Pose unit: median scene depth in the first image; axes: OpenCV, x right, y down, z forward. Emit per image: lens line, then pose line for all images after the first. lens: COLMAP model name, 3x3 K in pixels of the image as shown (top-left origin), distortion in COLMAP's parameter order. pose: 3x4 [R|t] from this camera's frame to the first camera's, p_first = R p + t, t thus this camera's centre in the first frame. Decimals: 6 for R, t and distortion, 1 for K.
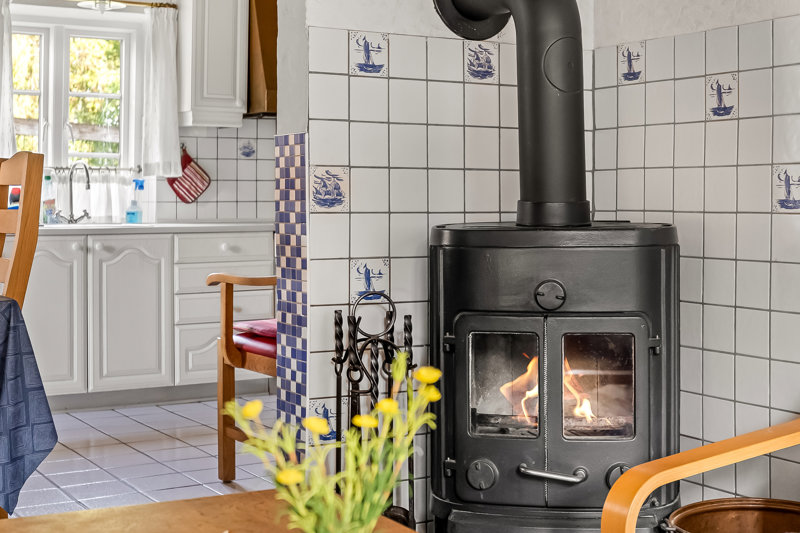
lens RADIAL K [[1243.1, 0, 399.6], [0, 1243.1, 197.3], [0, 0, 1]] dist [-0.016362, -0.048532]
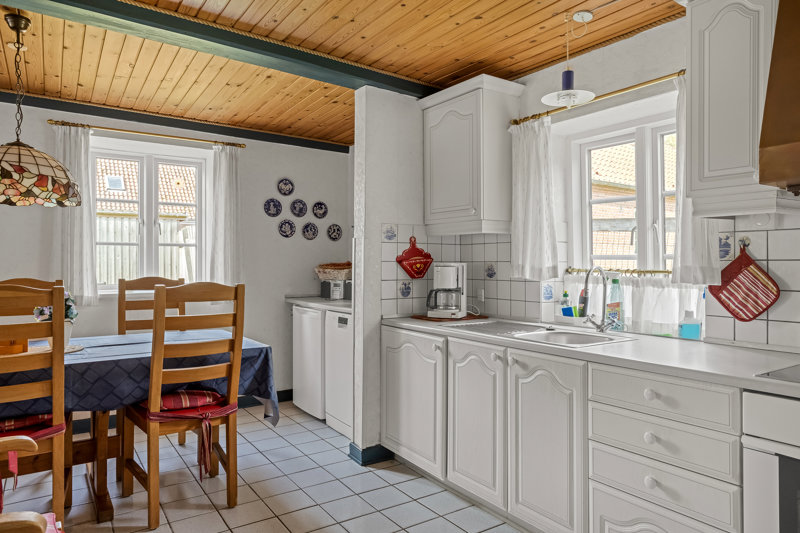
lens RADIAL K [[528.0, 0, 402.1], [0, 528.0, 262.1], [0, 0, 1]] dist [0.027548, -0.001050]
pose [[0.062945, -0.003528, -0.998011, 0.136722], [0.001864, 0.999992, -0.003417, -0.030252], [0.998015, -0.001645, 0.062952, 0.796386]]
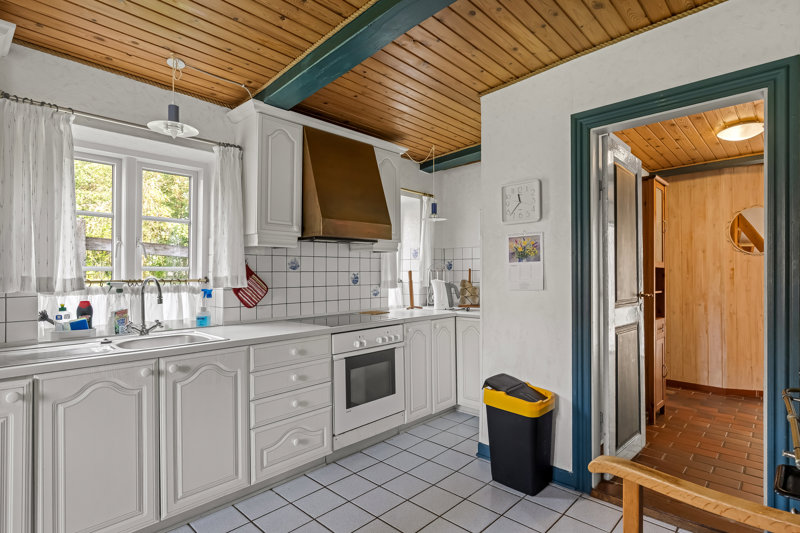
lens RADIAL K [[408.3, 0, 401.8], [0, 408.3, 273.1], [0, 0, 1]] dist [-0.003907, -0.000970]
pose [[0.959758, -0.003956, 0.280801, -0.142168], [0.003497, 0.999992, 0.002137, -0.031230], [-0.280807, -0.001069, 0.959764, 0.574826]]
